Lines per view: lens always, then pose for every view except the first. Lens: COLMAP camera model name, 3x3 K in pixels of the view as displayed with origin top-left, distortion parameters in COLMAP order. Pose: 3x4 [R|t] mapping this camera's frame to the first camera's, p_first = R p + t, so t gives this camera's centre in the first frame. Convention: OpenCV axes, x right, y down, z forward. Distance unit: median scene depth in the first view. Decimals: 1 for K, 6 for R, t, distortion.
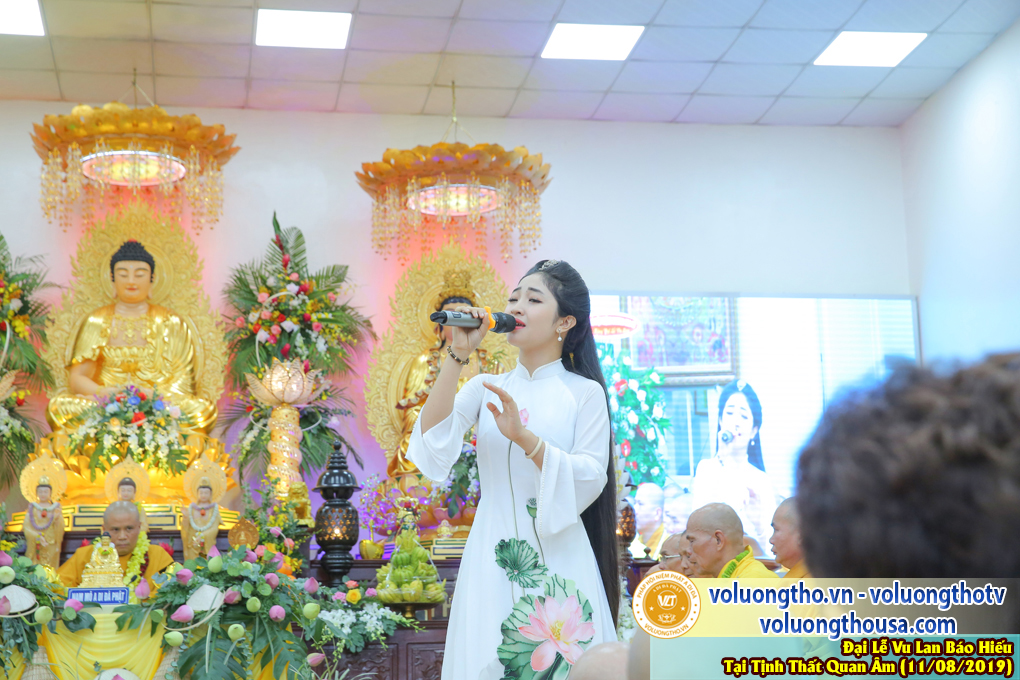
lens RADIAL K [[1886.3, 0, 510.0], [0, 1886.3, 340.0], [0, 0, 1]] dist [0.185039, 0.438389]
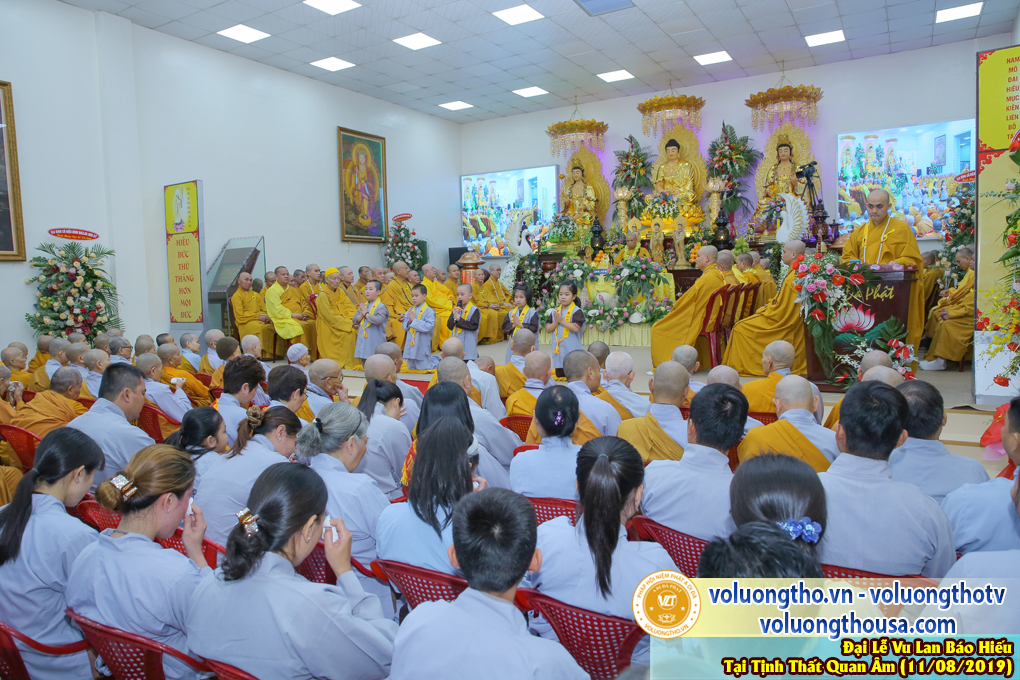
lens RADIAL K [[694.6, 0, 510.0], [0, 694.6, 340.0], [0, 0, 1]] dist [-0.113015, 0.094218]
pose [[0.763895, 0.052646, -0.643189, 0.341064], [0.149608, 0.955067, 0.255859, -0.067983], [0.627759, -0.291676, 0.721695, -0.042393]]
